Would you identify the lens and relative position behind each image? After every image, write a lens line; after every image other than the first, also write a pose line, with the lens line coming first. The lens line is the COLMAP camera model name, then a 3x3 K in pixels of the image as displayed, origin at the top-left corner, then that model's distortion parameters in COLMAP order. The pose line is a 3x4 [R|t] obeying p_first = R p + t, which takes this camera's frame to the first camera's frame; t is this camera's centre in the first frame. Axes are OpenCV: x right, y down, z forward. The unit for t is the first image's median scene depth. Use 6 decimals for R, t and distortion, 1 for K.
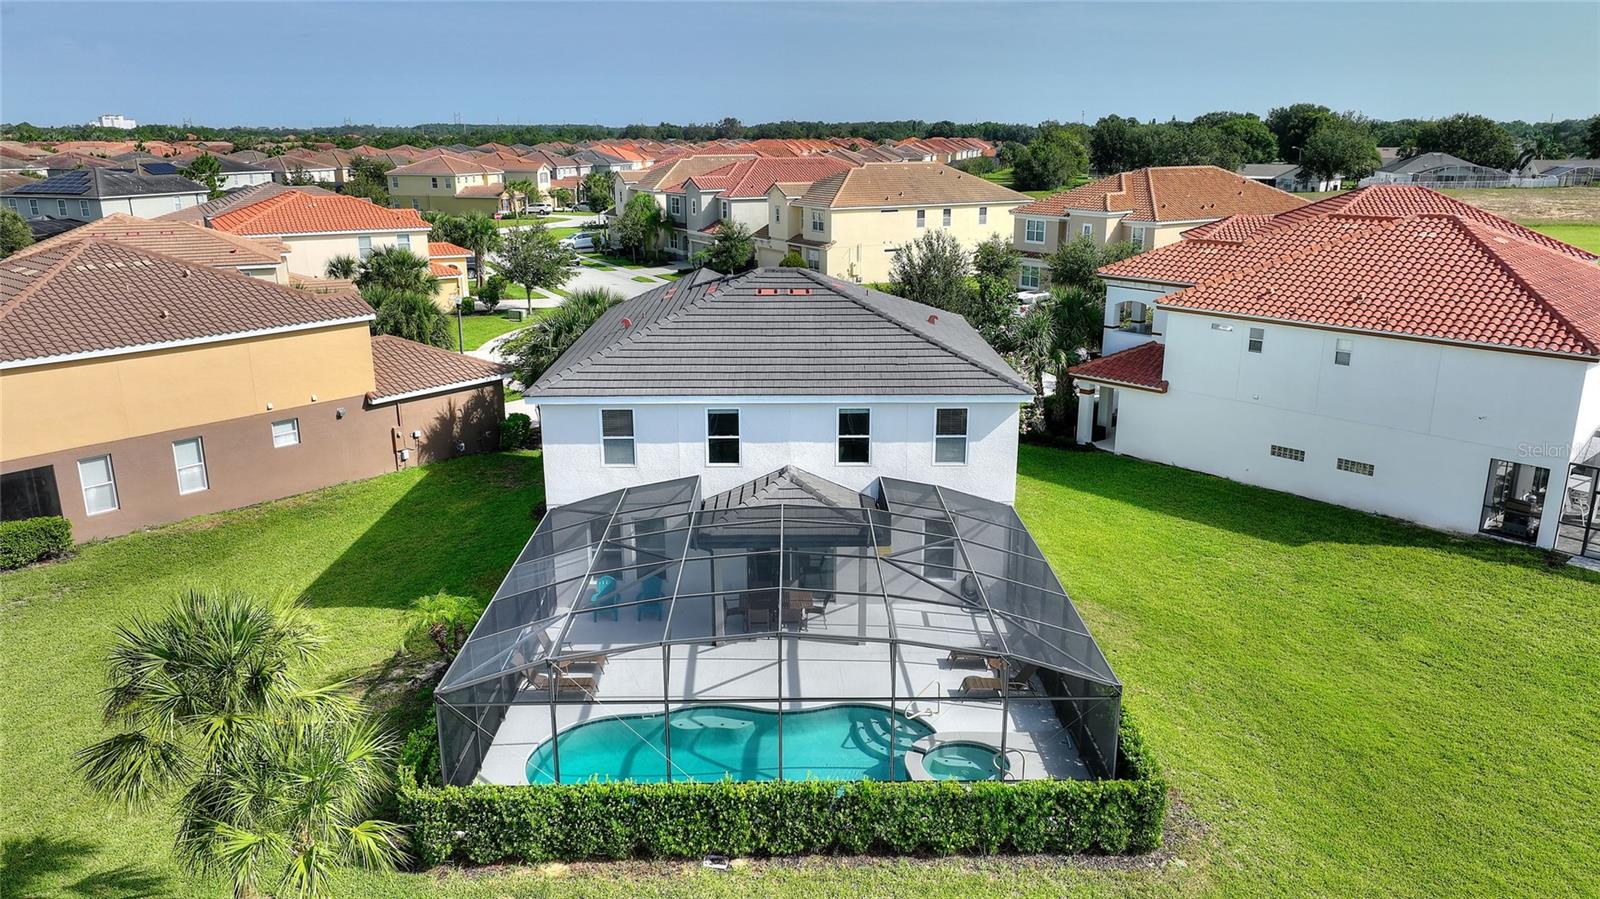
lens RADIAL K [[1120.8, 0, 808.3], [0, 1120.8, 452.0], [0, 0, 1]] dist [0.000789, 0.008081]
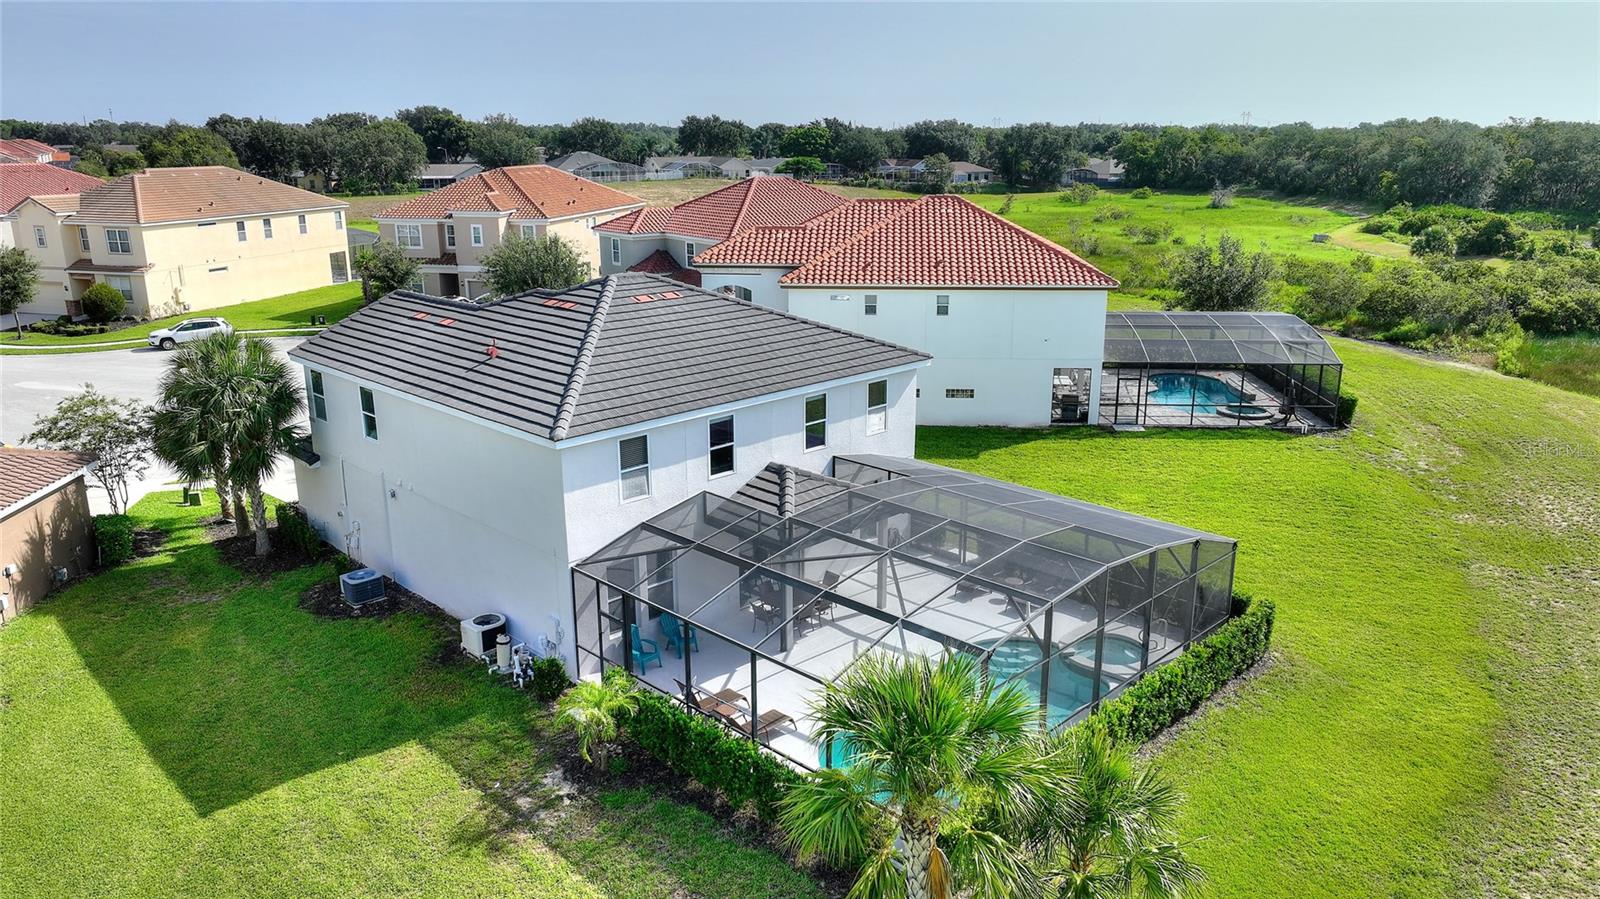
lens RADIAL K [[1120.8, 0, 806.2], [0, 1120.8, 448.5], [0, 0, 1]] dist [0.000789, 0.008081]
pose [[0.714173, -0.189347, 0.673873, -0.555222], [0.191953, 0.978789, 0.071591, -0.054607], [-0.673135, 0.078224, 0.735370, 0.196014]]
